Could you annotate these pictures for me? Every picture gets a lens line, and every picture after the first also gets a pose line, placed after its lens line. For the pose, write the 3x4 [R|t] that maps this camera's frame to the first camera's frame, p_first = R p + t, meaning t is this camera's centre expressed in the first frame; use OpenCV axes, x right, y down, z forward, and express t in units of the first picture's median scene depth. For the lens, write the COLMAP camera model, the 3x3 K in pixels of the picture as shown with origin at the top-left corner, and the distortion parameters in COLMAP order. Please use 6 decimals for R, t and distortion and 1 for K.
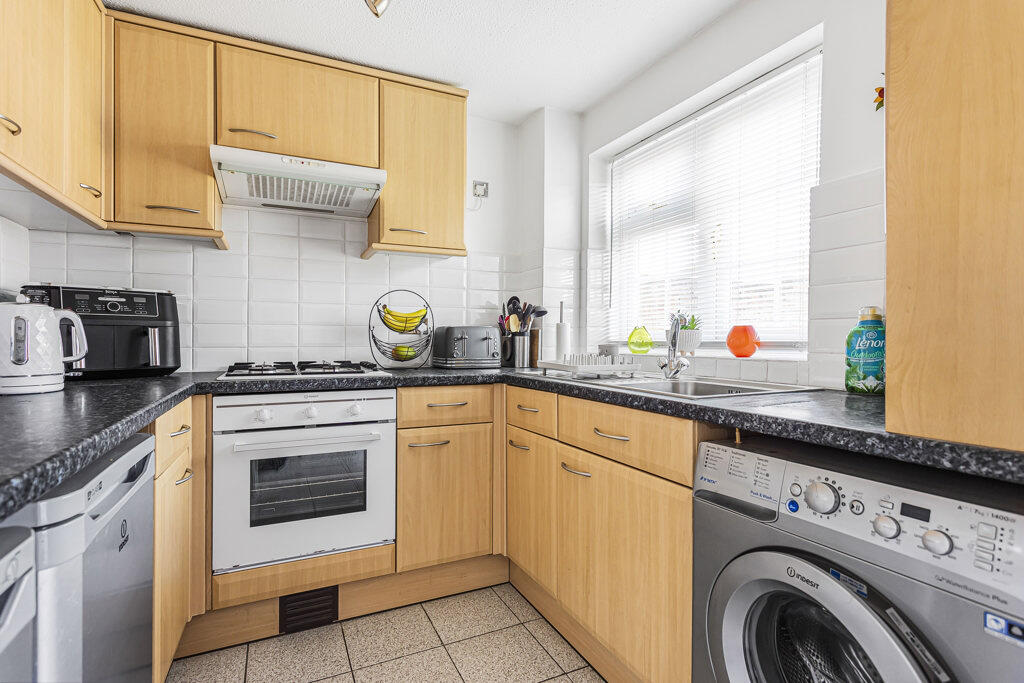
lens RADIAL K [[501.3, 0, 513.5], [0, 501.3, 336.8], [0, 0, 1]] dist [0.011032, 0.007339]
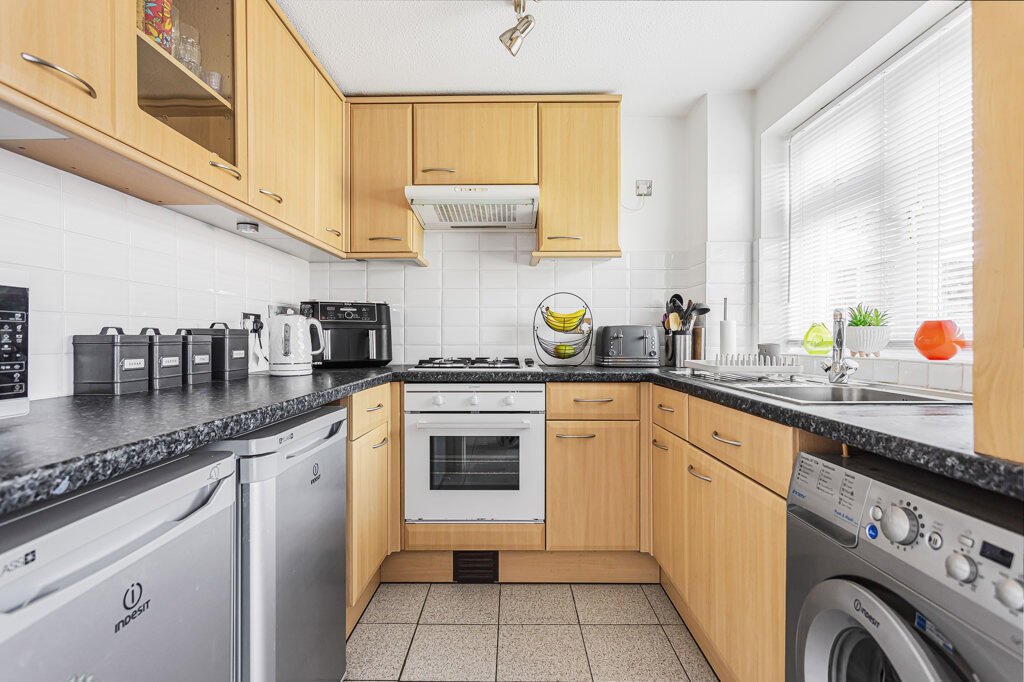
lens RADIAL K [[501.3, 0, 513.5], [0, 501.3, 336.3], [0, 0, 1]] dist [0.011032, 0.007339]
pose [[0.898518, -0.003896, -0.438920, 0.191863], [0.003737, 0.999992, -0.001228, 0.001569], [0.438921, -0.000537, 0.898525, -0.019181]]
